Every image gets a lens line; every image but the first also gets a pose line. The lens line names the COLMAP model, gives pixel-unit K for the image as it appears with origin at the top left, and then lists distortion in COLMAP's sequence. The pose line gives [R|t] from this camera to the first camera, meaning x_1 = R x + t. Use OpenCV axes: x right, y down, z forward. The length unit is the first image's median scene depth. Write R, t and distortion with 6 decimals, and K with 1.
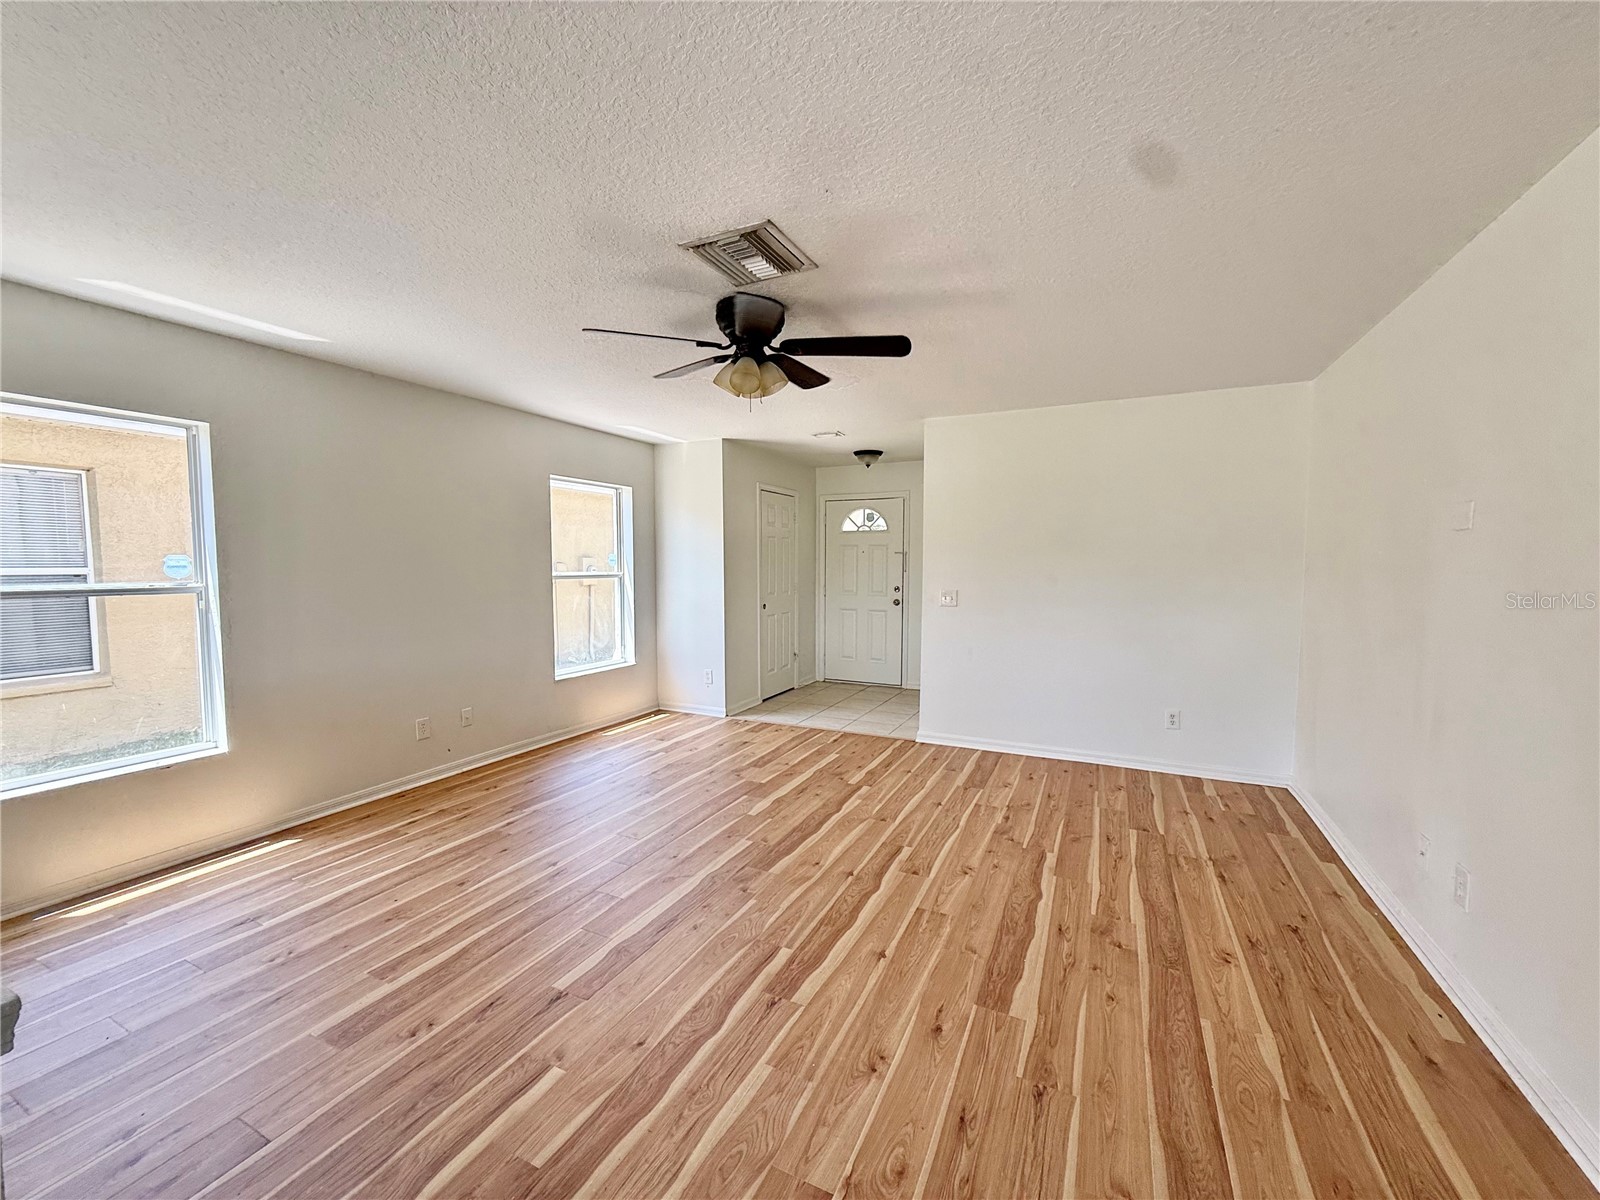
lens RADIAL K [[640.4, 0, 804.3], [0, 640.4, 599.1], [0, 0, 1]] dist [0.002204, 0.000018]
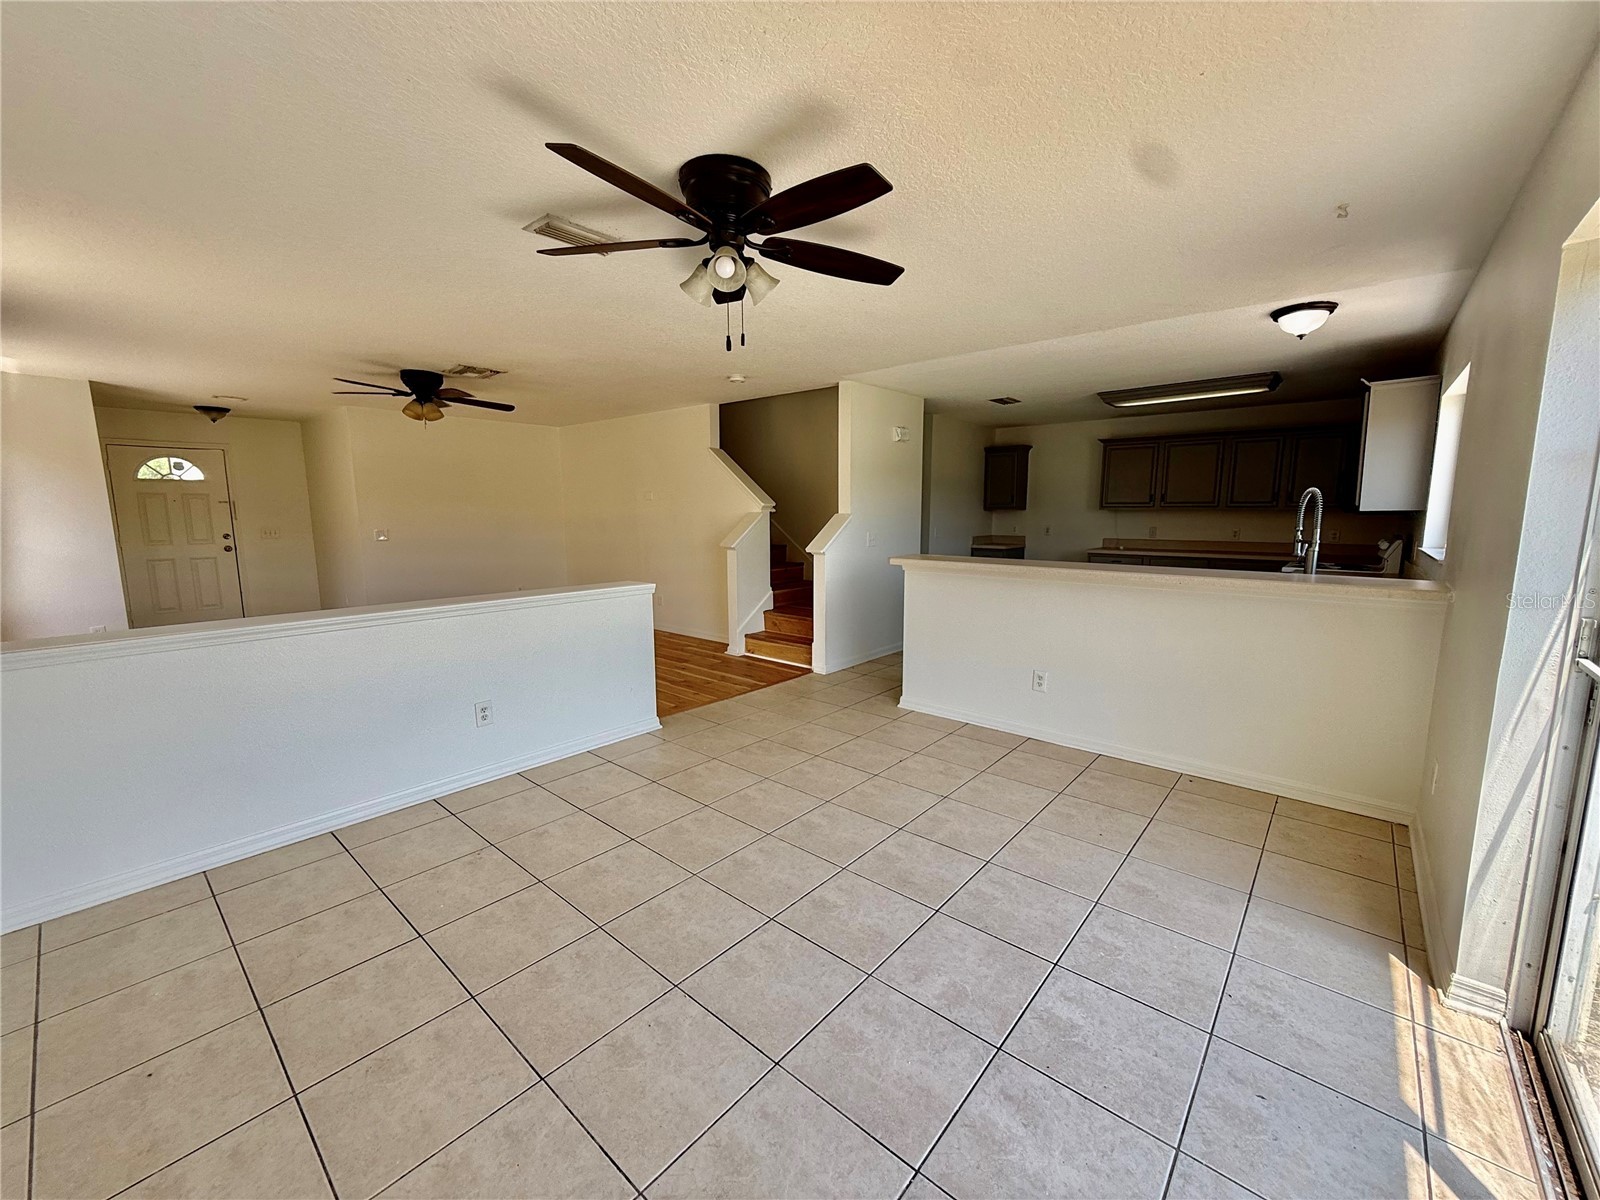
lens RADIAL K [[640.4, 0, 800.7], [0, 640.4, 598.8], [0, 0, 1]] dist [0.002204, 0.000018]
pose [[0.259280, -0.137061, 0.956027, -0.645786], [0.060881, 0.990230, 0.125454, 0.011476], [-0.963881, 0.025676, 0.265091, -0.208030]]
